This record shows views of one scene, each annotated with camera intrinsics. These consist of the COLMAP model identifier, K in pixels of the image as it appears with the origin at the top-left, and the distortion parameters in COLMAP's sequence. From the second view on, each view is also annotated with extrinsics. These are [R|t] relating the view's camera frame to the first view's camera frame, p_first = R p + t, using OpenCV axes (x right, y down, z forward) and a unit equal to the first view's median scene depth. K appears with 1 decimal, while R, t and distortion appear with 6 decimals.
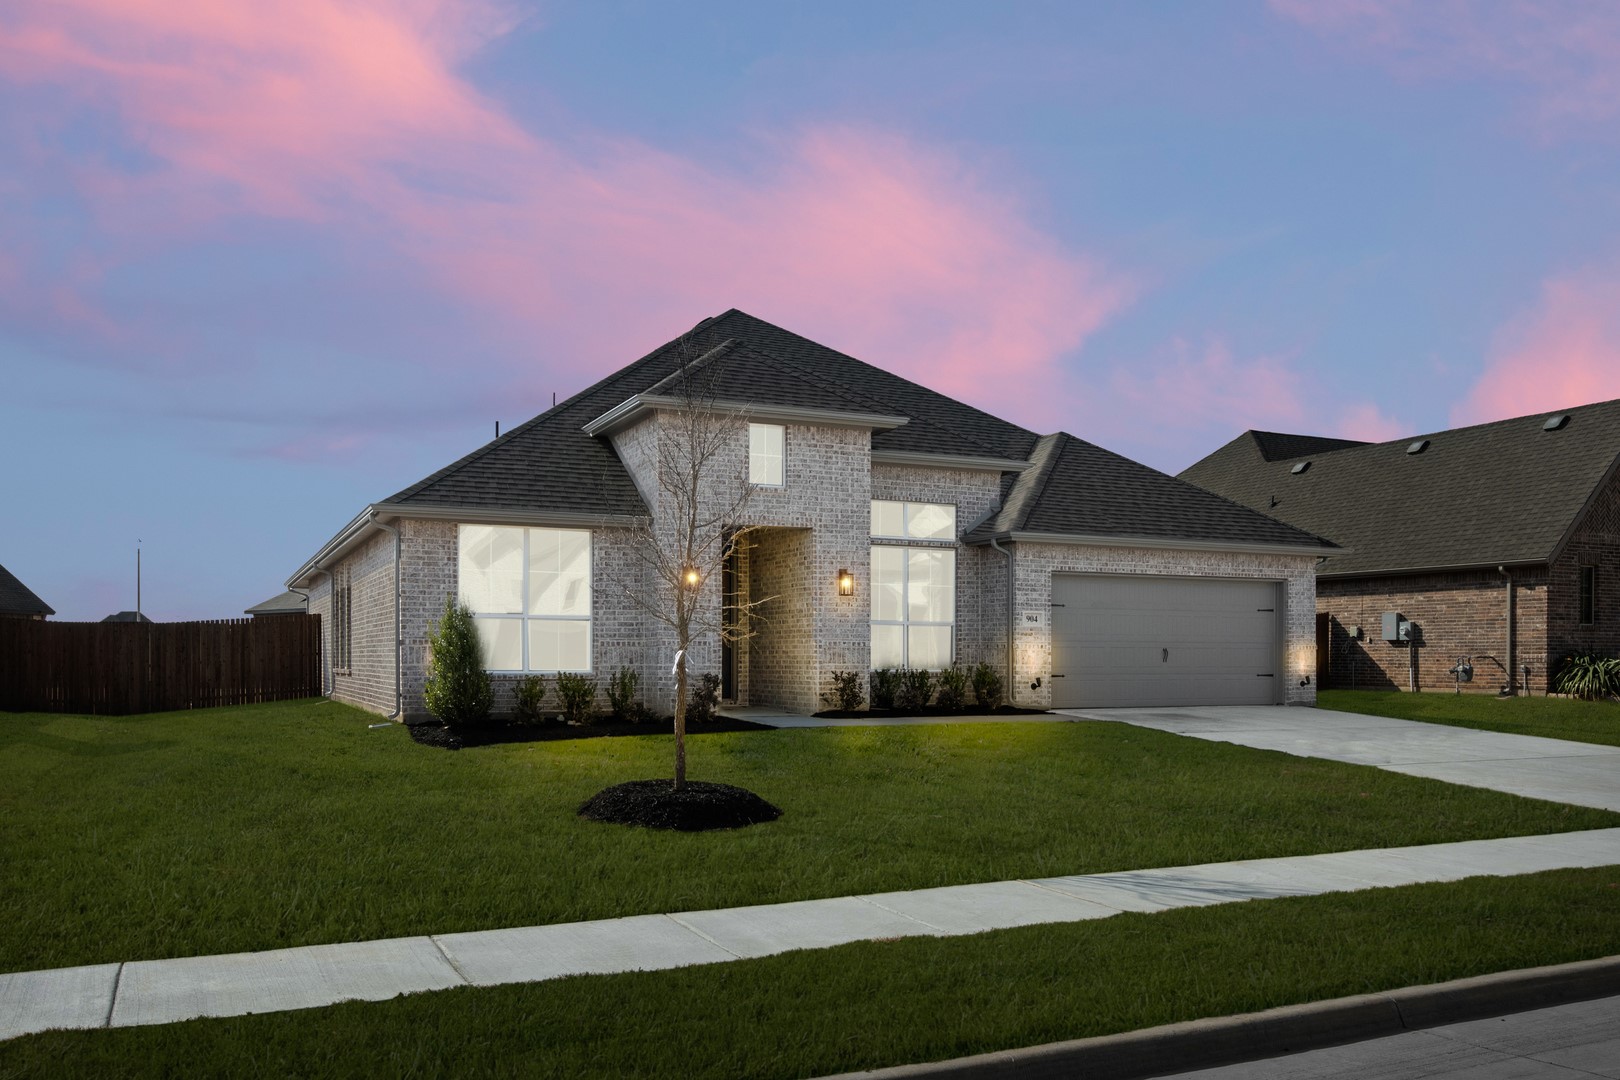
lens RADIAL K [[750.9, 0, 810.0], [0, 750.9, 540.0], [0, 0, 1]] dist [-0.000170, 0.000040]
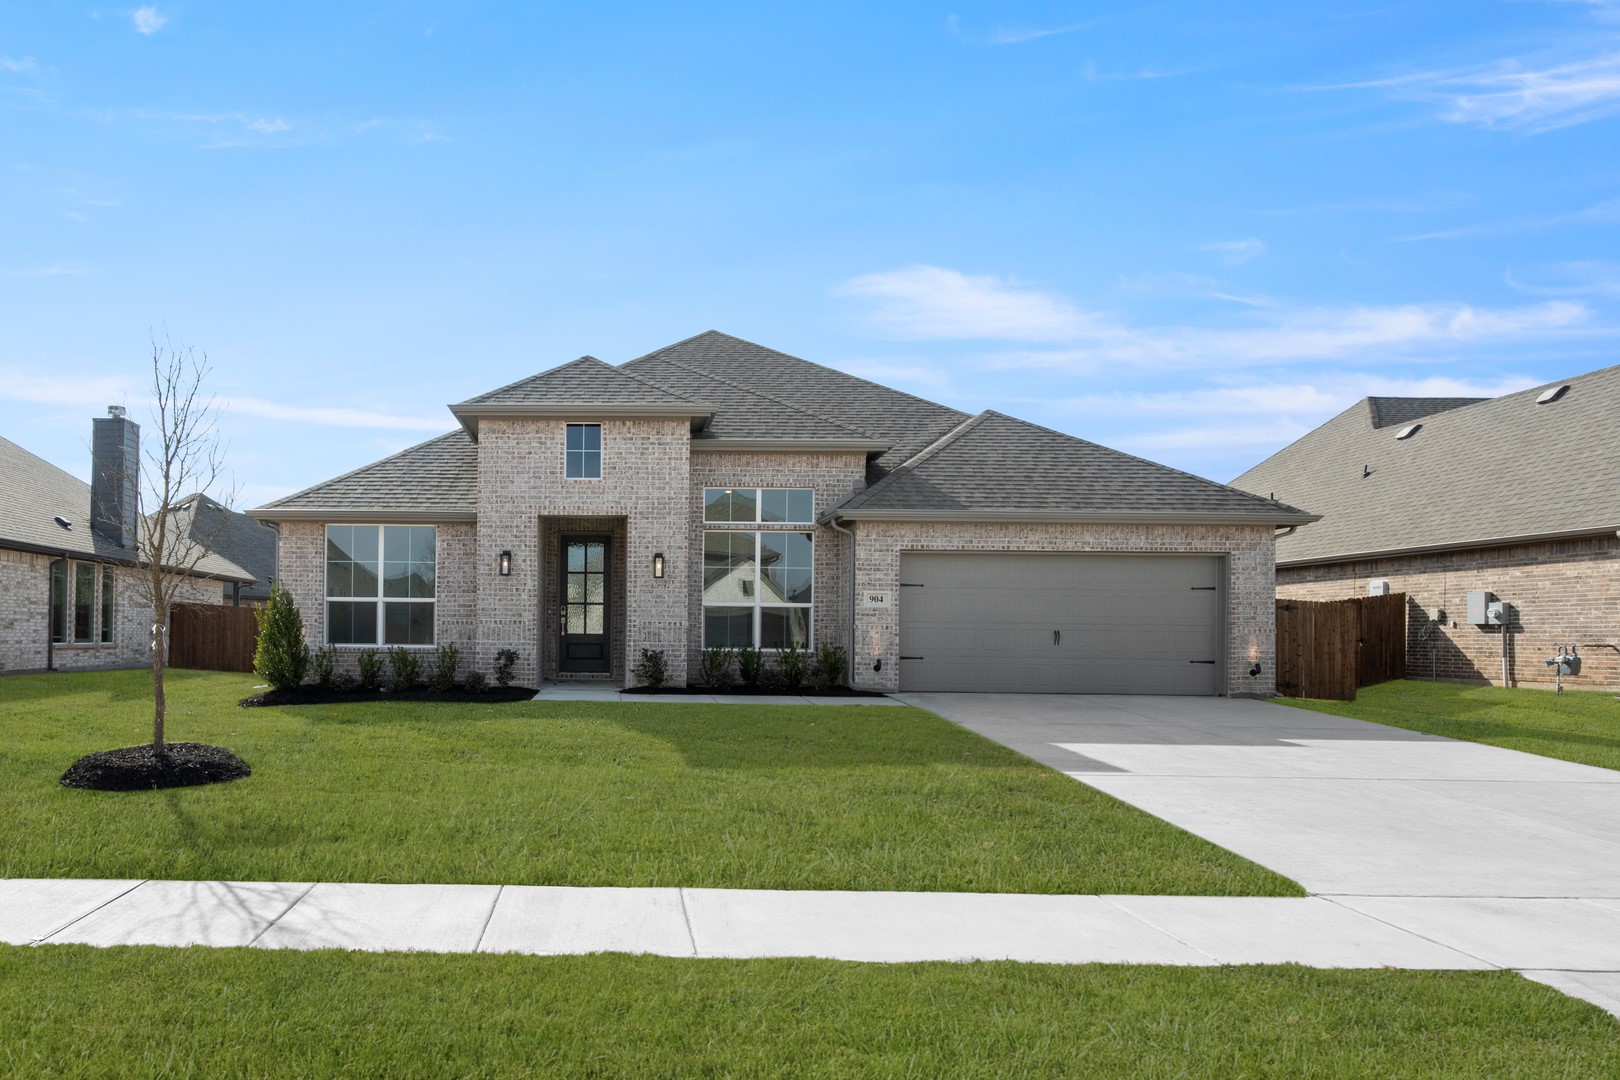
lens RADIAL K [[637.2, 0, 813.5], [0, 637.2, 536.8], [0, 0, 1]] dist [-0.001289, 0.000836]
pose [[0.958274, -0.036882, -0.283463, 0.379941], [0.034955, 0.999319, -0.011857, 0.025718], [0.283708, 0.001453, 0.958910, 0.150338]]
